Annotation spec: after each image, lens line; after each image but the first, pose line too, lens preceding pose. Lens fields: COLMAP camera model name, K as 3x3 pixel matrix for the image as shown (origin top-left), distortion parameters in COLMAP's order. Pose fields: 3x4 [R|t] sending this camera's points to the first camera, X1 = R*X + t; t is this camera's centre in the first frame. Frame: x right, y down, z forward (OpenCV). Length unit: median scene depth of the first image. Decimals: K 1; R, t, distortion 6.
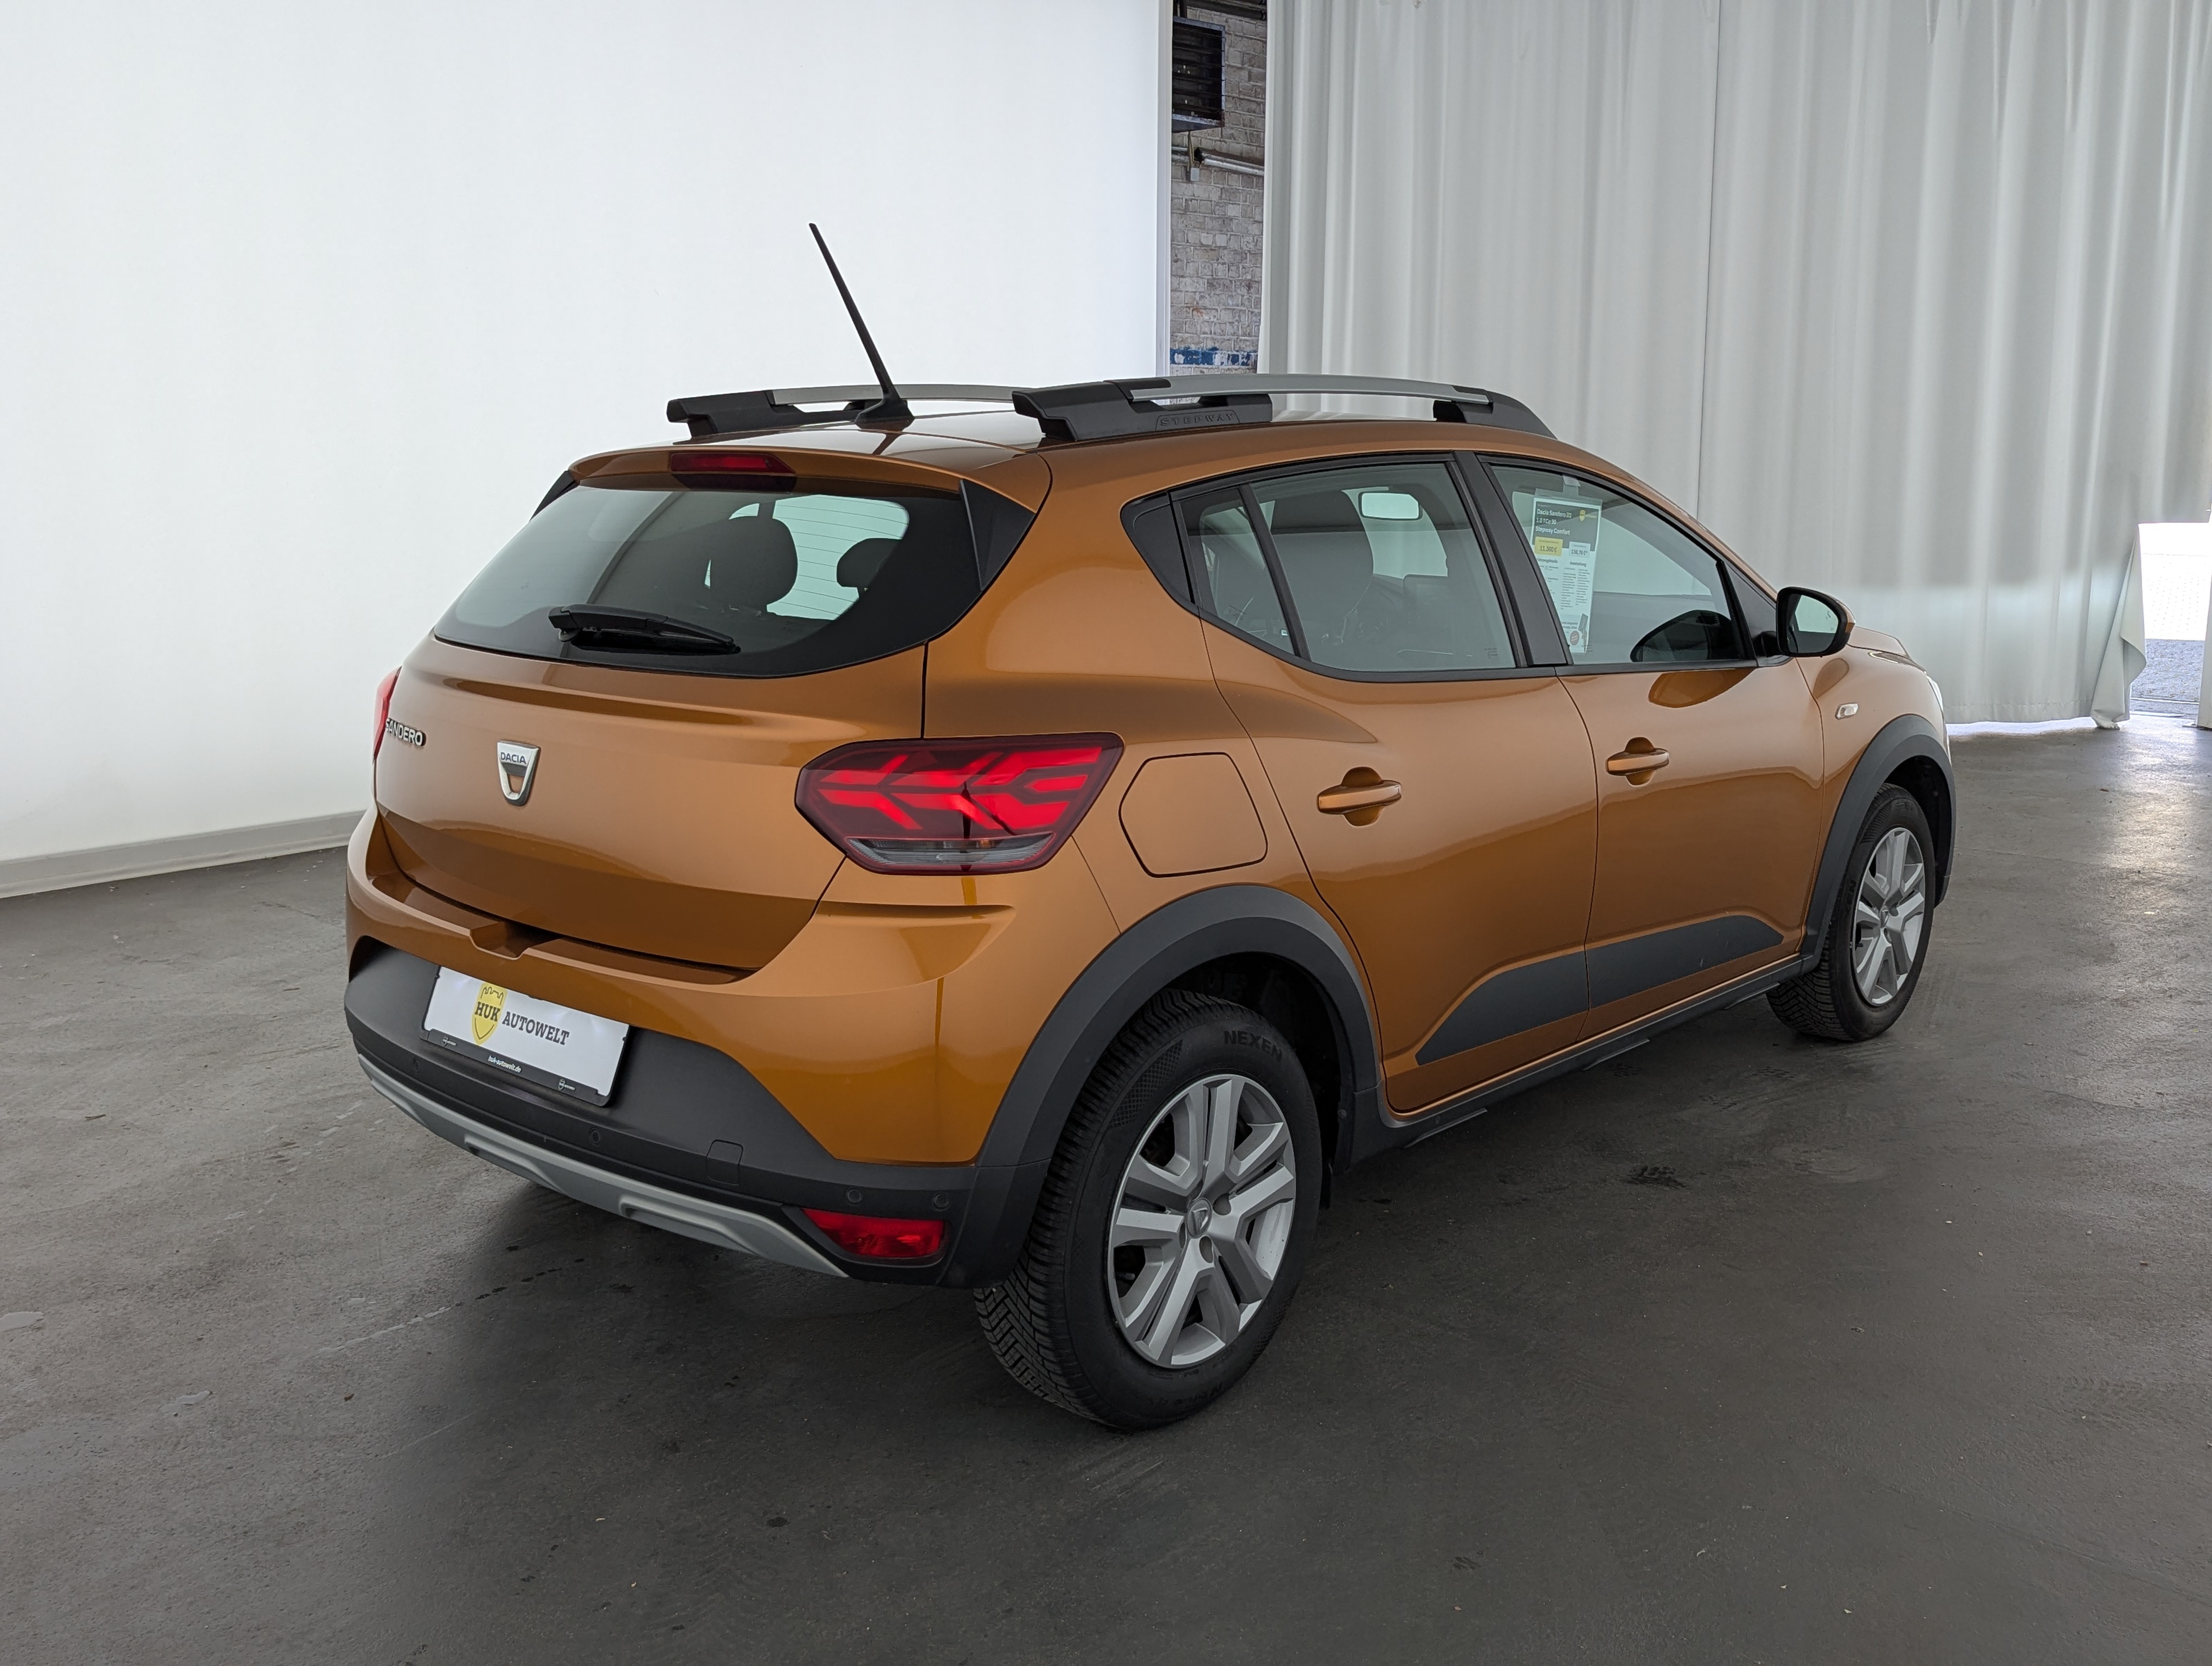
lens RADIAL K [[1967.0, 0, 1105.4], [0, 1967.0, 822.6], [0, 0, 1]] dist [0.058989, -0.039018]
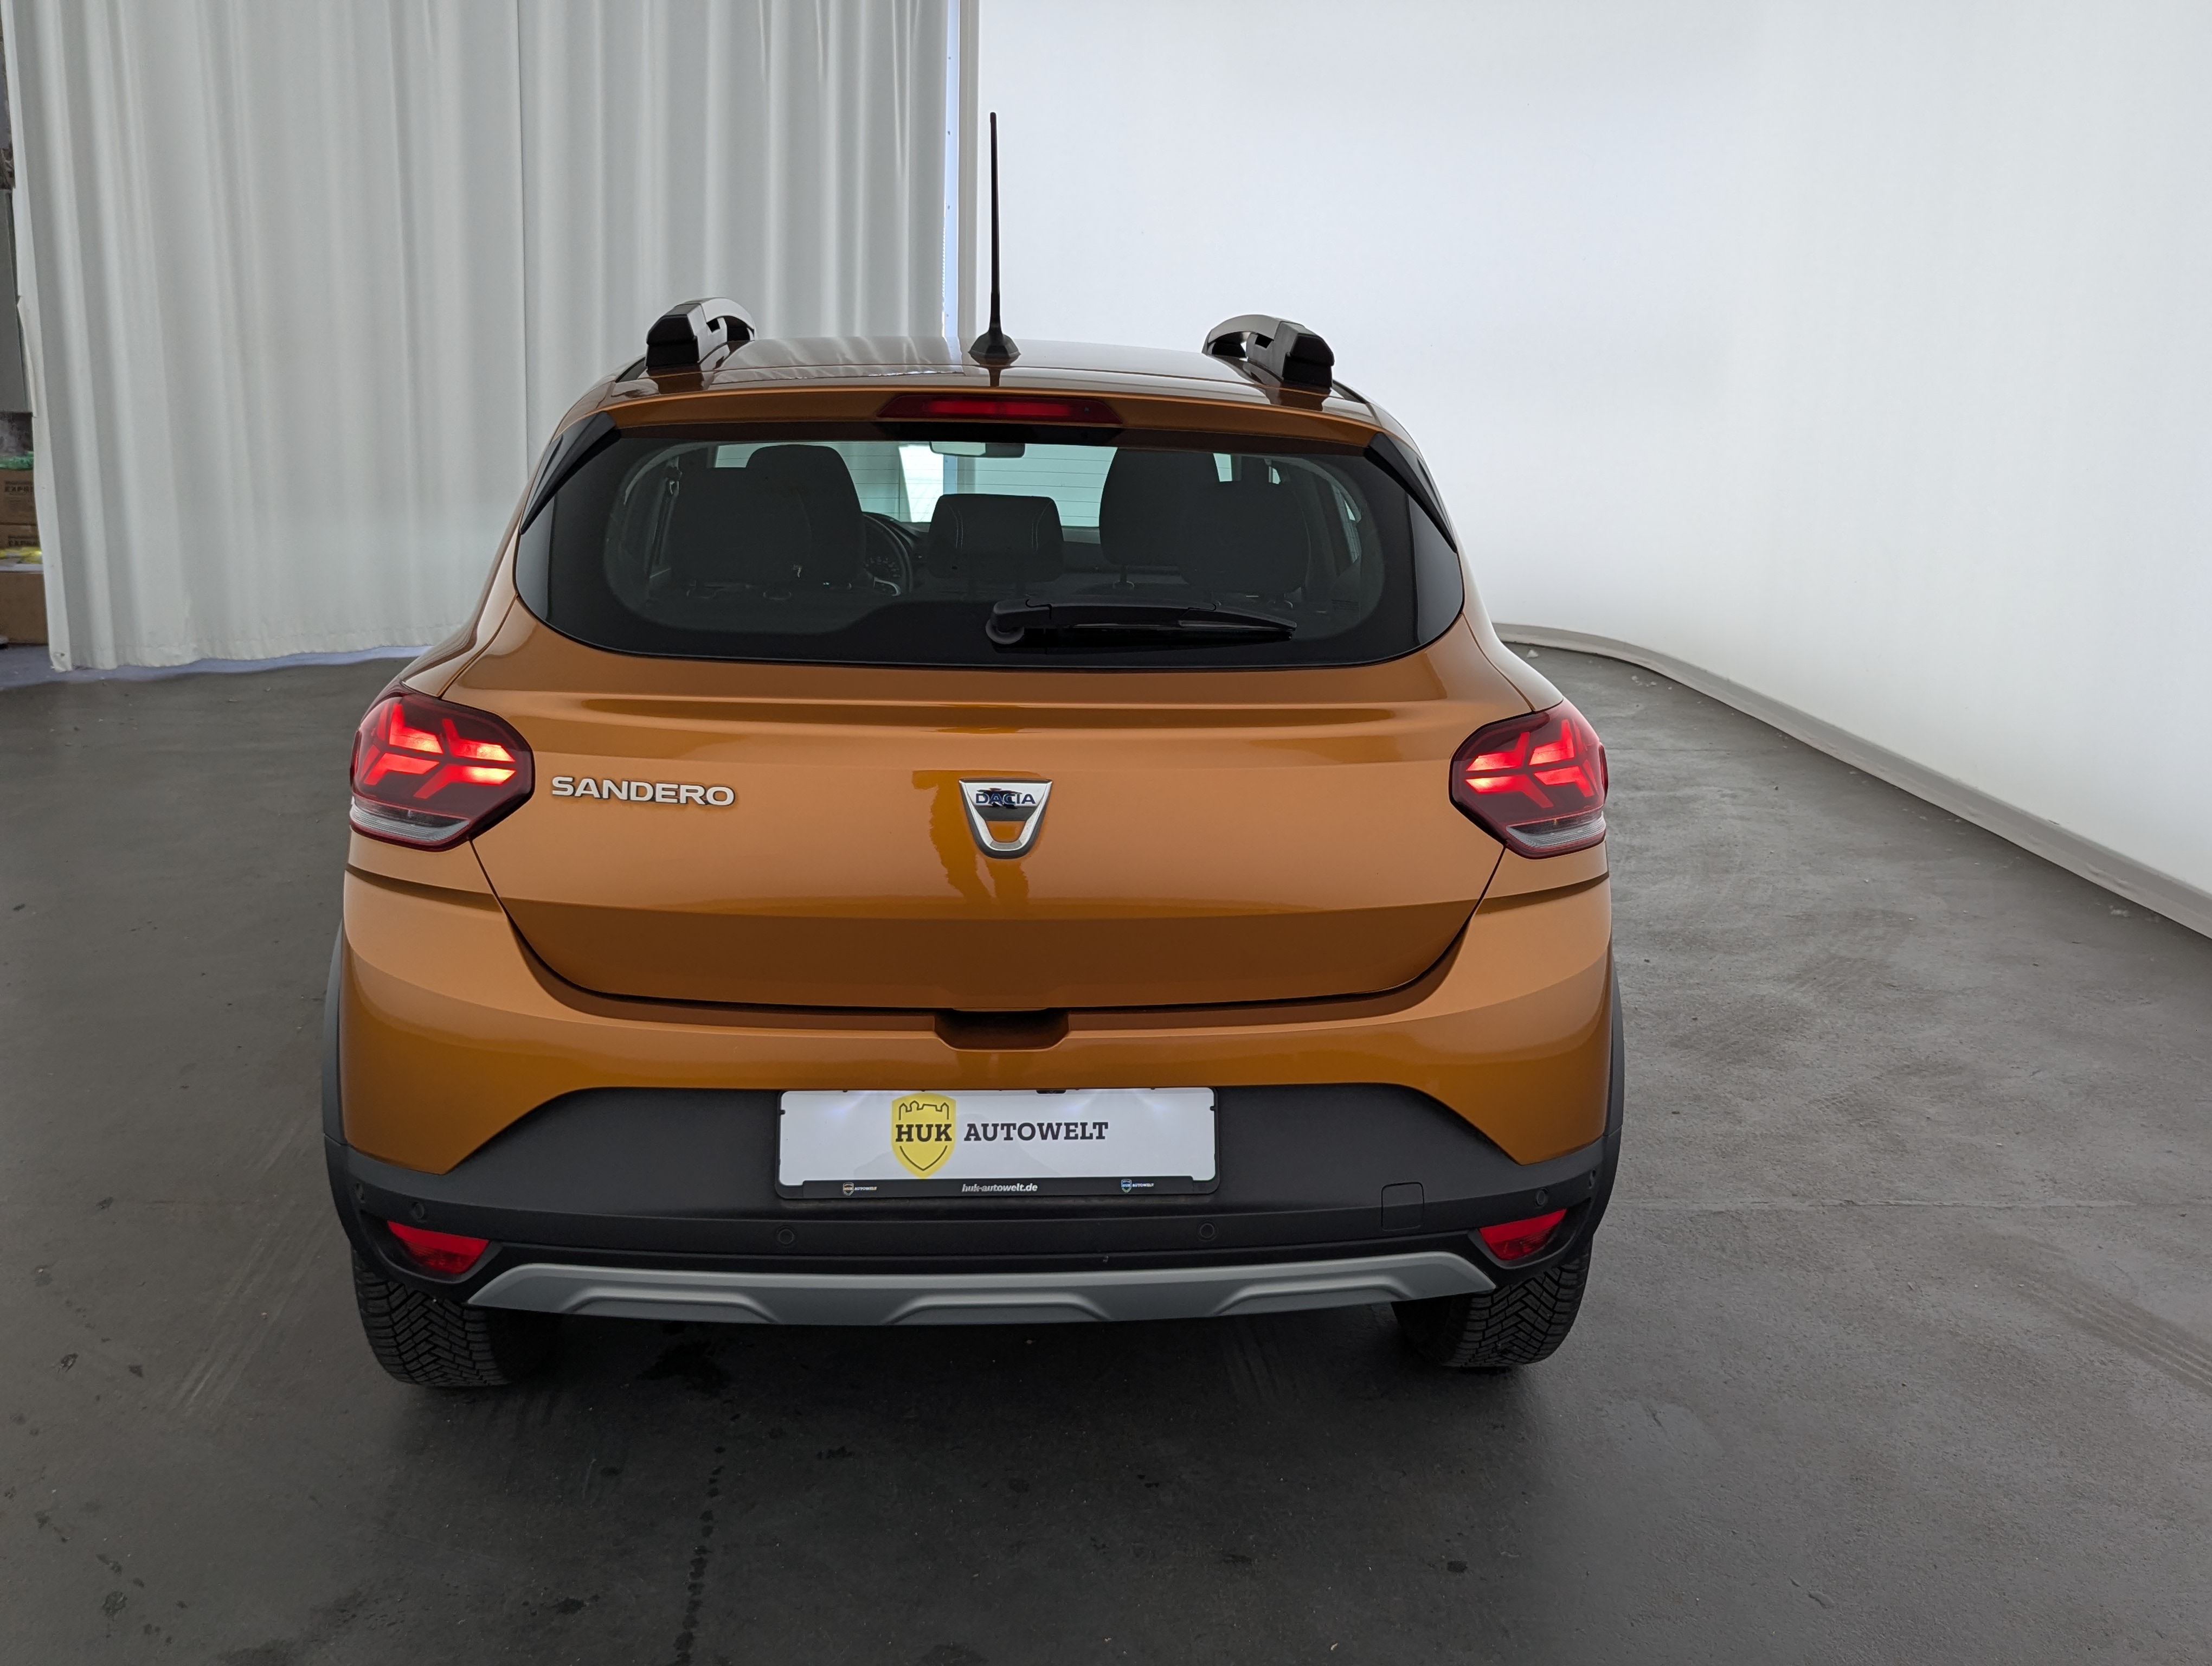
lens RADIAL K [[1967.0, 0, 1123.5], [0, 1967.0, 827.0], [0, 0, 1]] dist [0.058989, -0.039018]
pose [[0.684464, -0.144295, 0.714624, -0.852974], [0.109648, 0.989443, 0.094766, -0.092955], [-0.720754, 0.013493, 0.693060, 0.445134]]
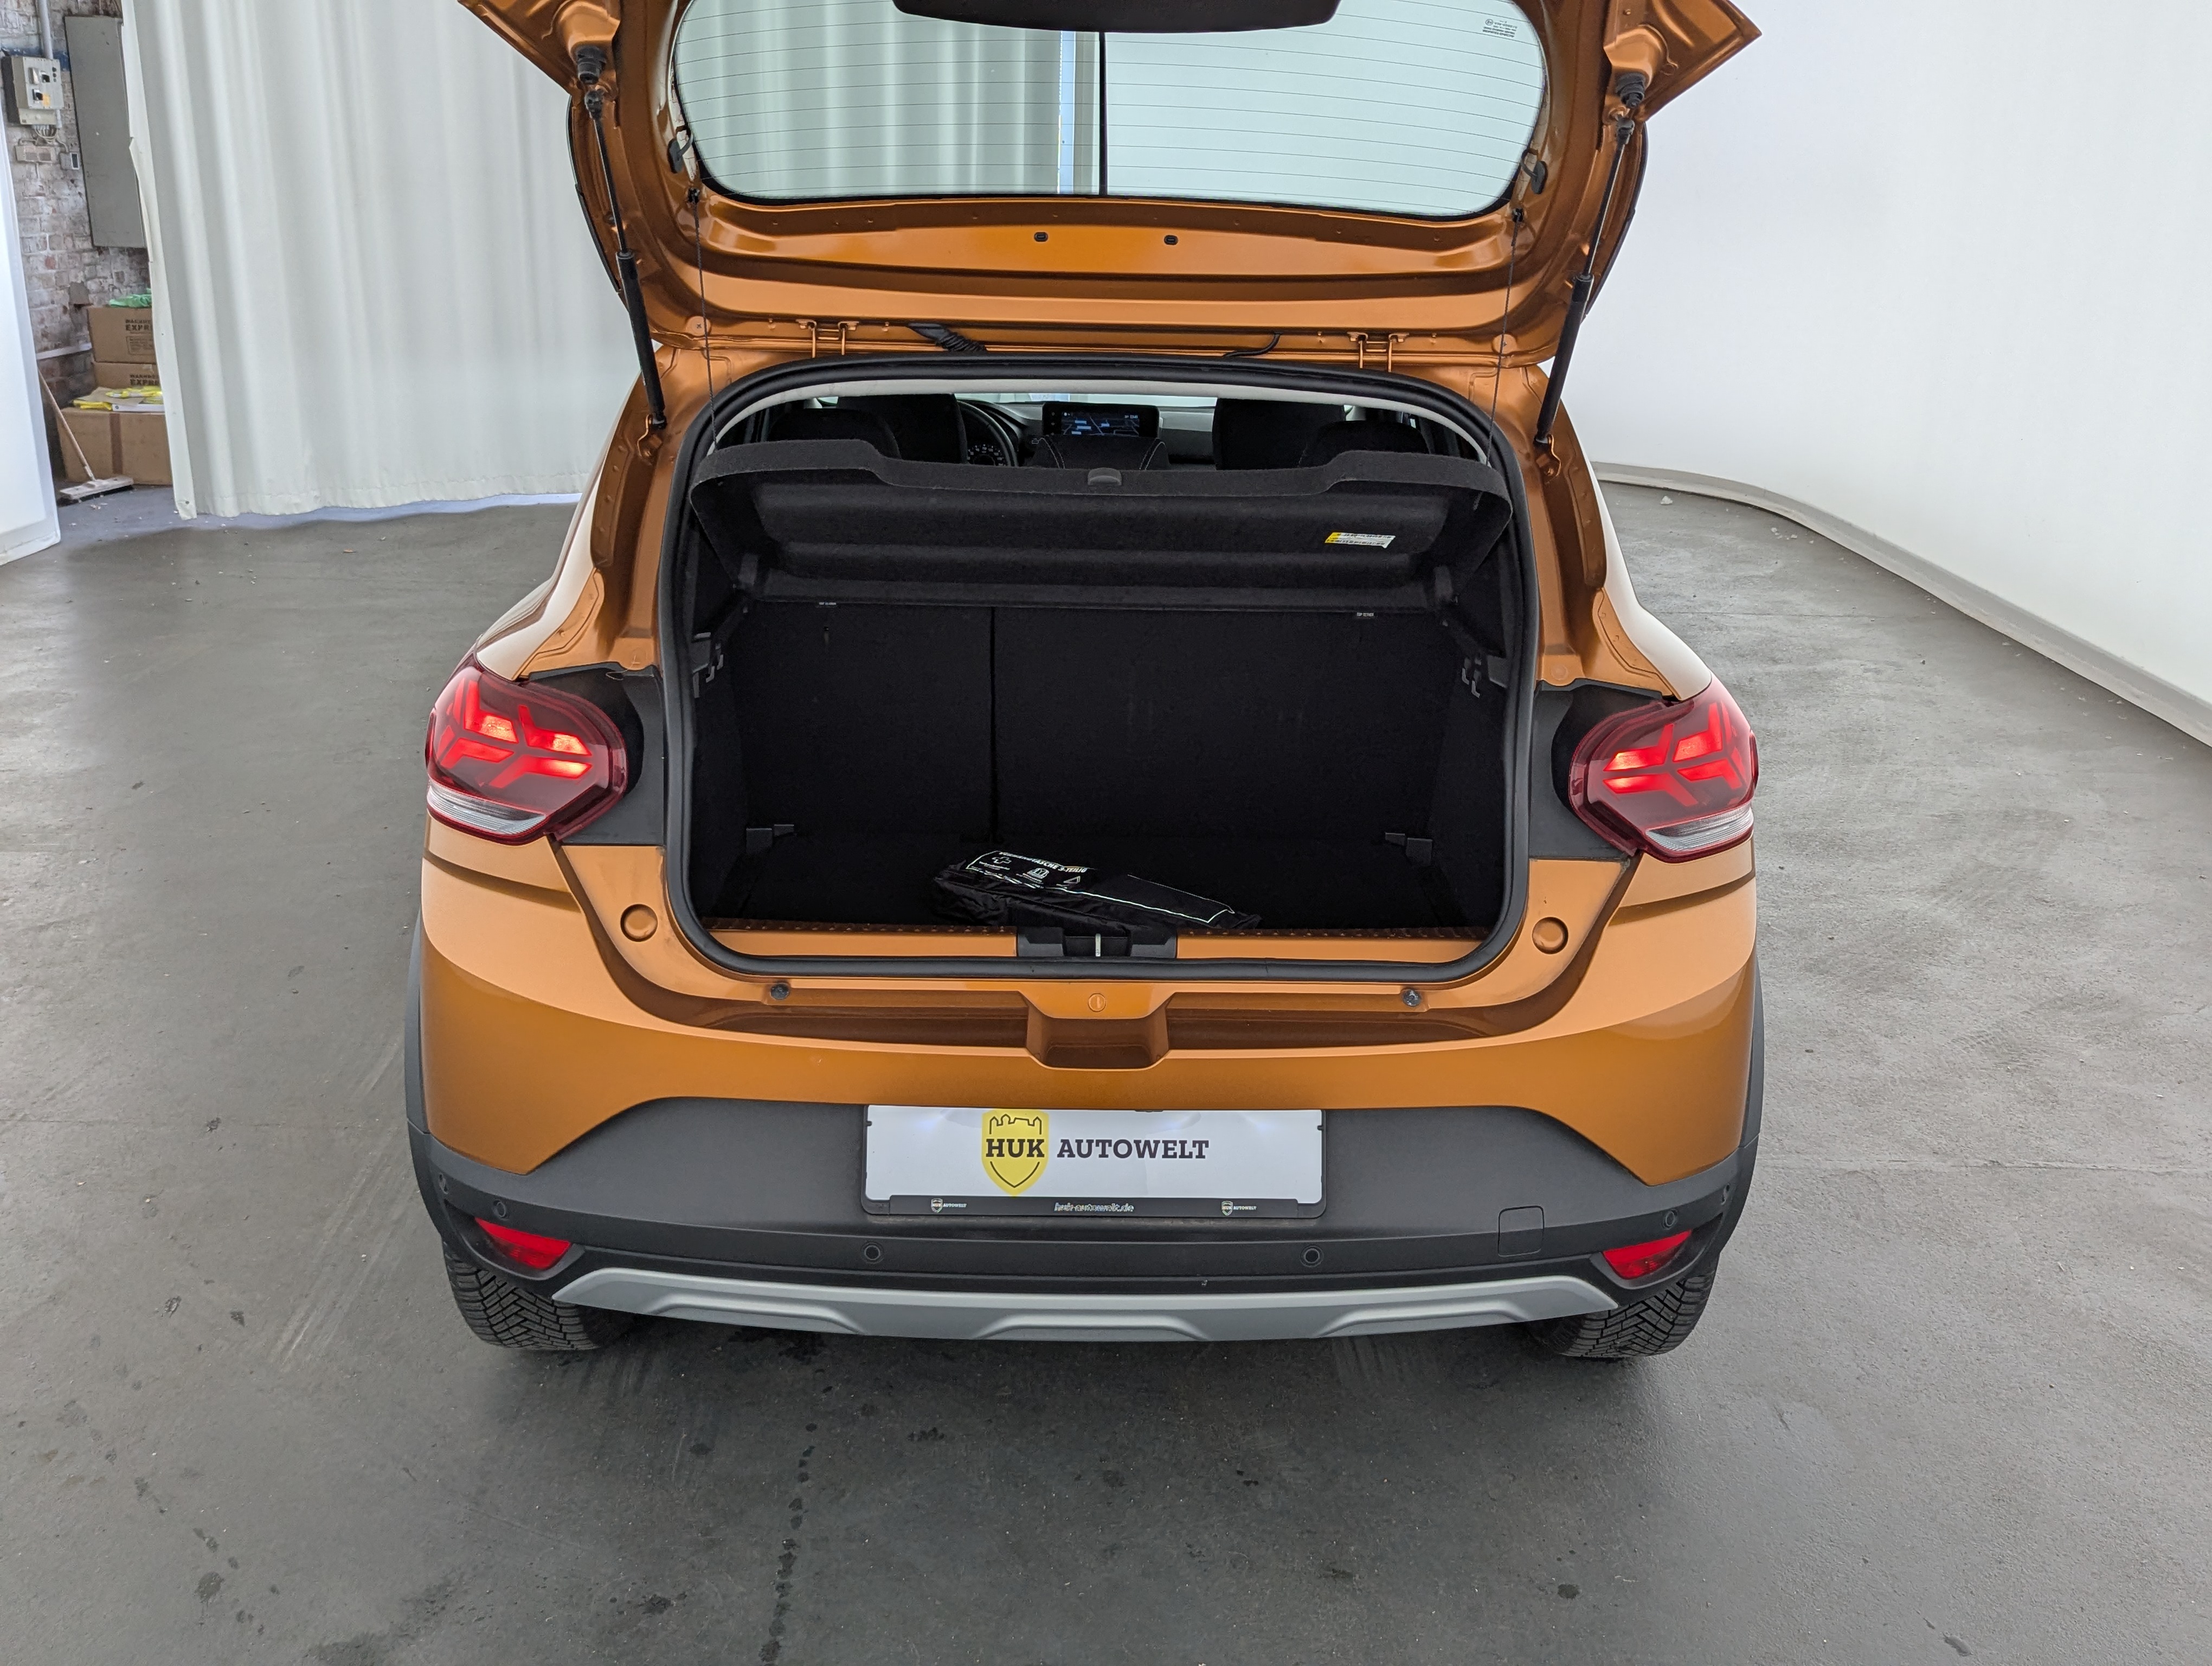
lens RADIAL K [[1967.0, 0, 1113.0], [0, 1967.0, 799.5], [0, 0, 1]] dist [0.058989, -0.039018]
pose [[0.729323, -0.191067, 0.656948, -0.801041], [0.105498, 0.980135, 0.167943, -0.162030], [-0.675986, -0.053179, 0.734993, 0.481351]]
